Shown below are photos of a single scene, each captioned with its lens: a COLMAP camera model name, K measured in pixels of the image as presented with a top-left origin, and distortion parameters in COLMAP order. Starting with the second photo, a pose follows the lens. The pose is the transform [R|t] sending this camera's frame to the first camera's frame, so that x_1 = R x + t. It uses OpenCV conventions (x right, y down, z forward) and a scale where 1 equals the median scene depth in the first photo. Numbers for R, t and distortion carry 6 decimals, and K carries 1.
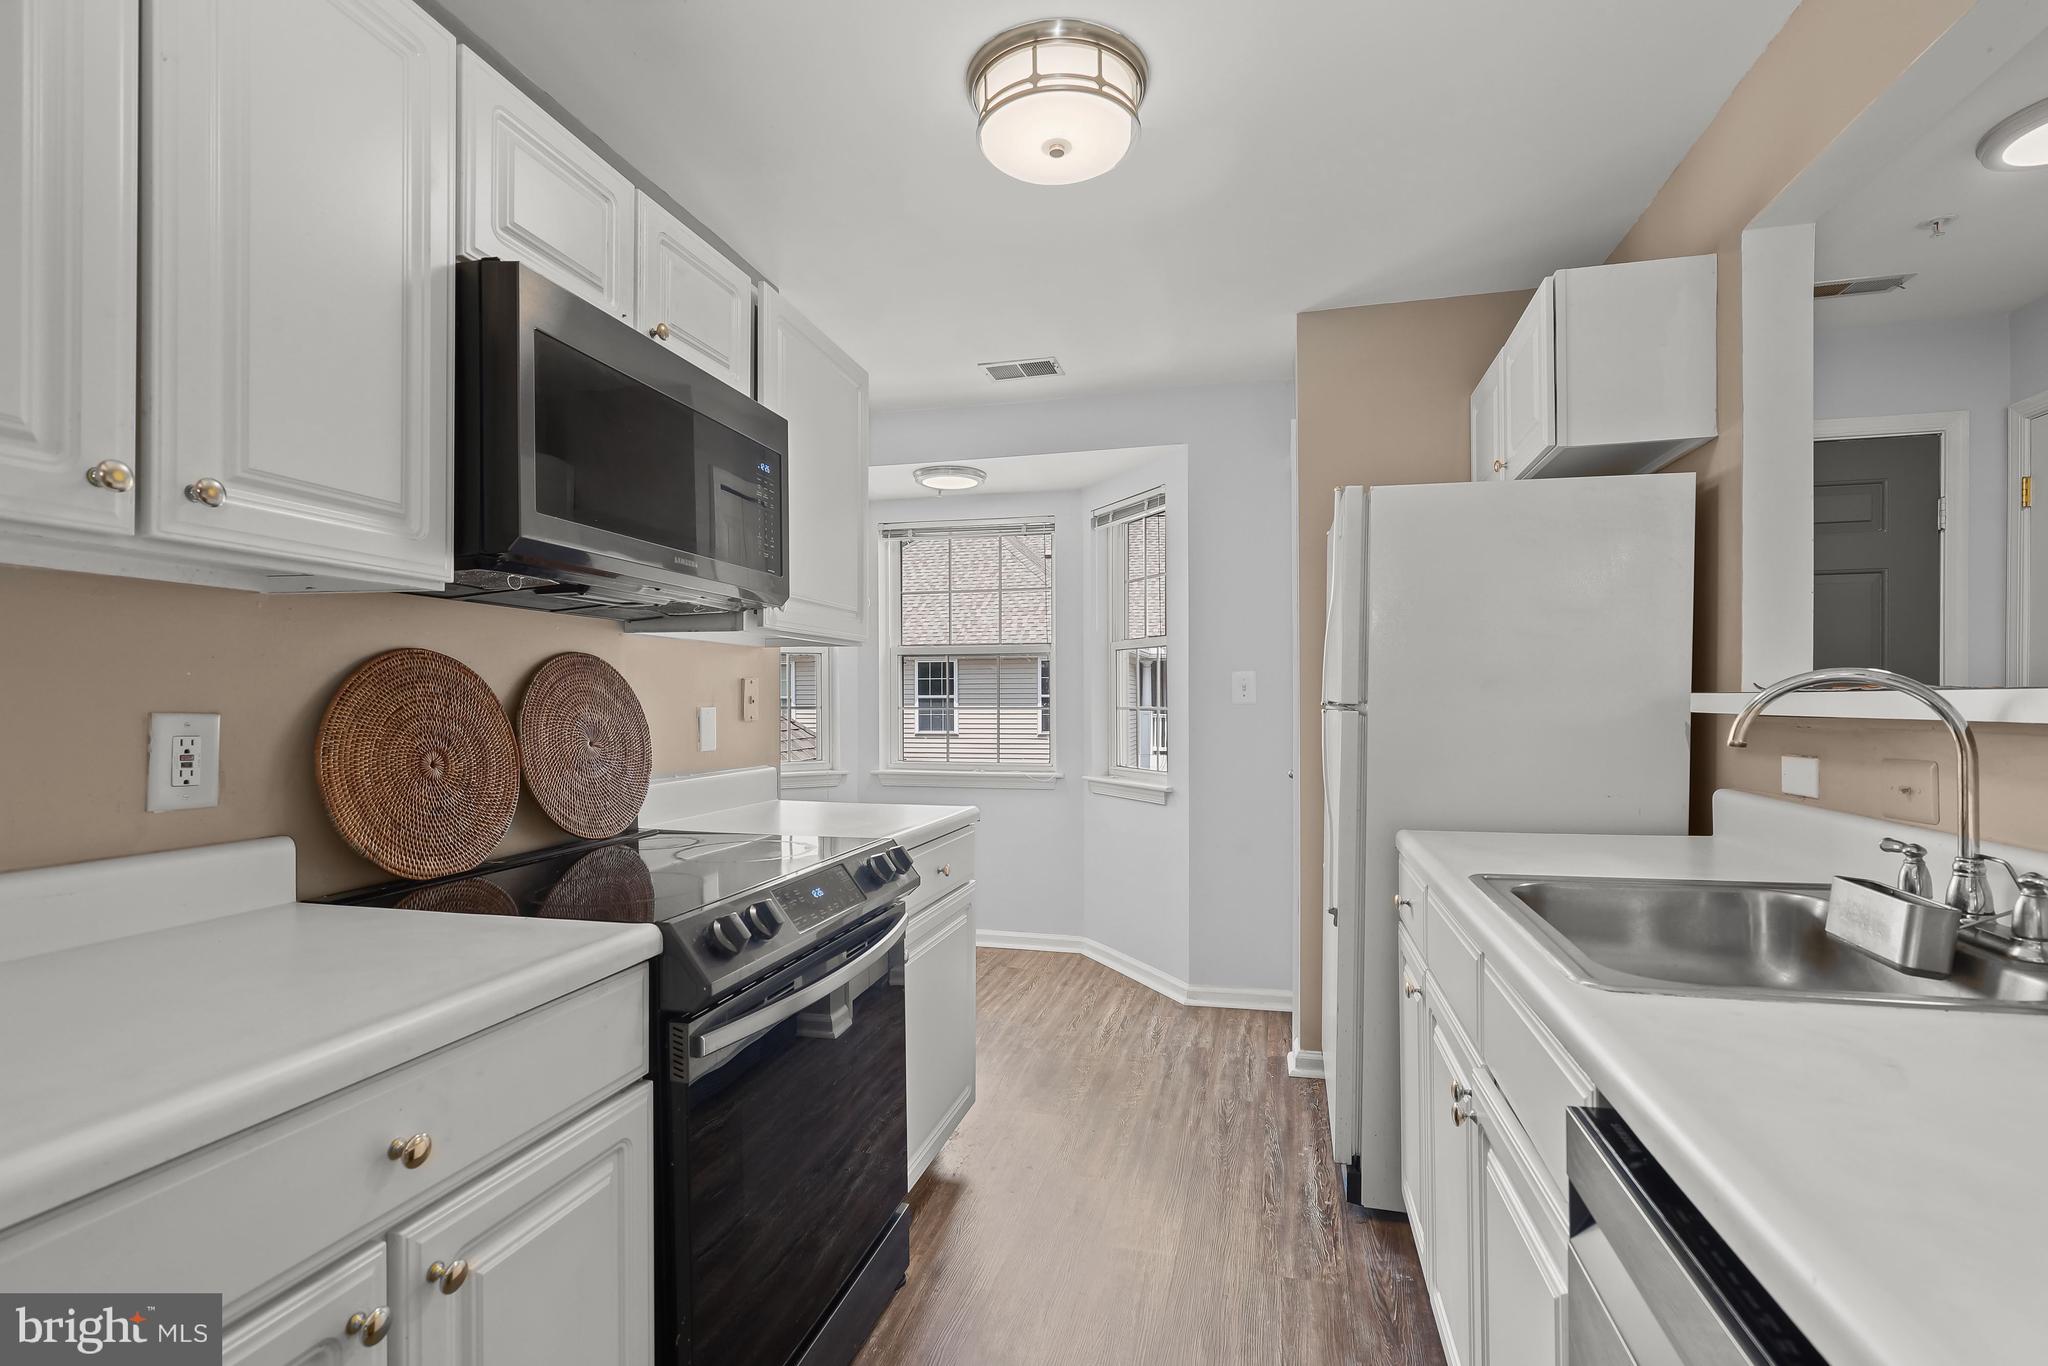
lens RADIAL K [[936.3, 0, 1029.9], [0, 936.3, 708.0], [0, 0, 1]] dist [-0.000265, -0.000165]
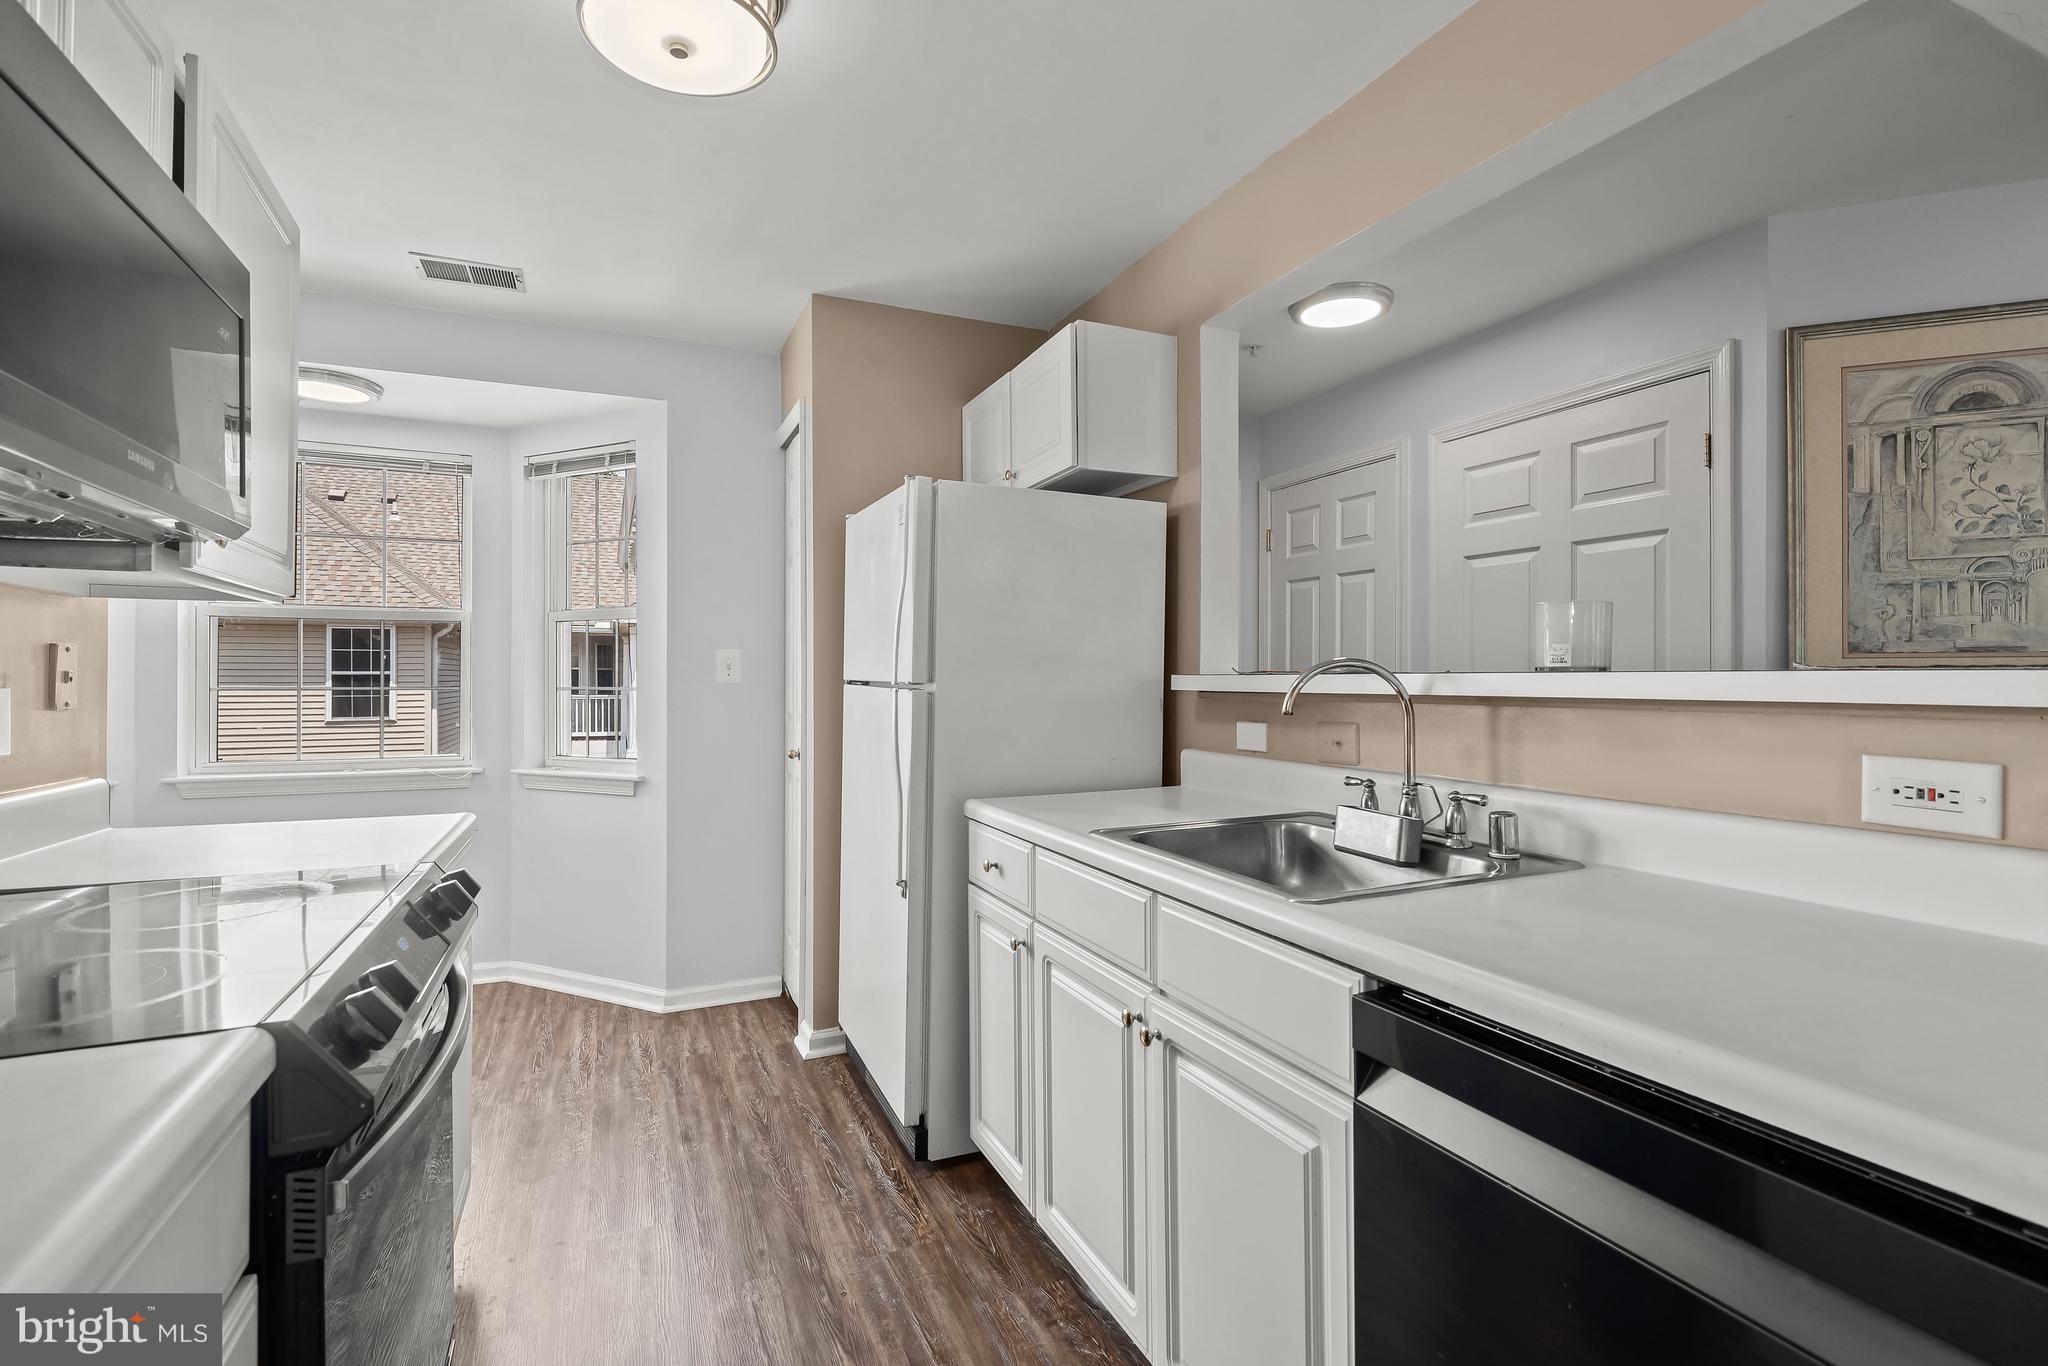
lens RADIAL K [[942.9, 0, 1029.3], [0, 942.9, 678.8], [0, 0, 1]] dist [0.002743, -0.000303]
pose [[0.787122, 0.004054, 0.616783, -0.179487], [0.002304, 0.999952, -0.009512, 0.000709], [-0.616792, 0.008908, 0.787075, 0.077487]]
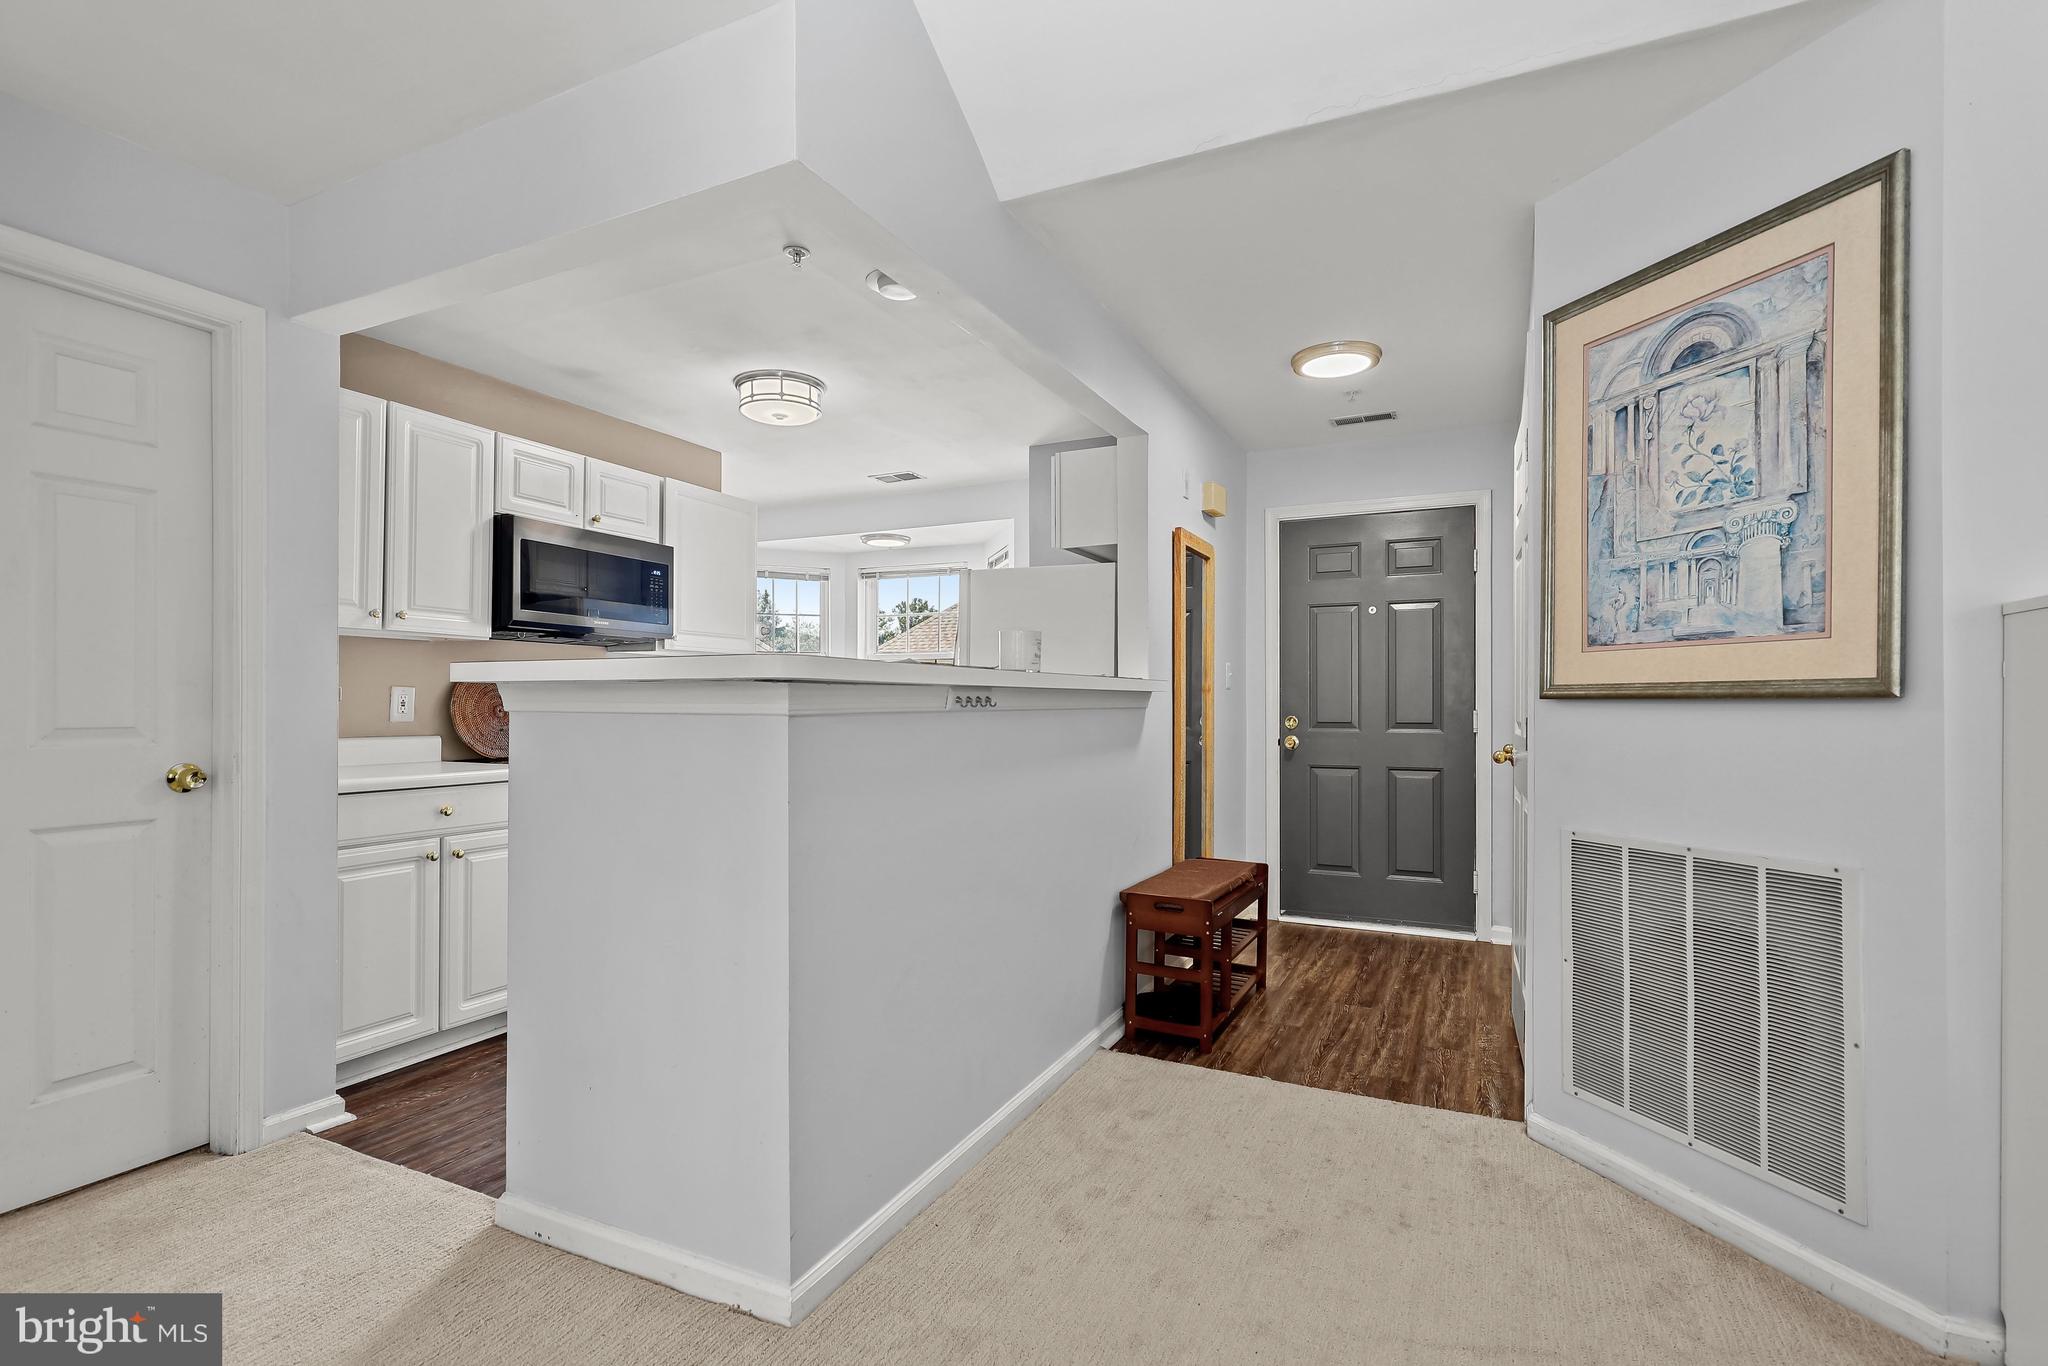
lens RADIAL K [[925.3, 0, 1031.2], [0, 925.3, 702.9], [0, 0, 1]] dist [-0.000166, -0.000224]
pose [[0.981221, 0.004176, -0.192842, 0.710844], [-0.005363, 0.999970, -0.005637, 0.029117], [0.192813, 0.006565, 0.981214, -0.649940]]
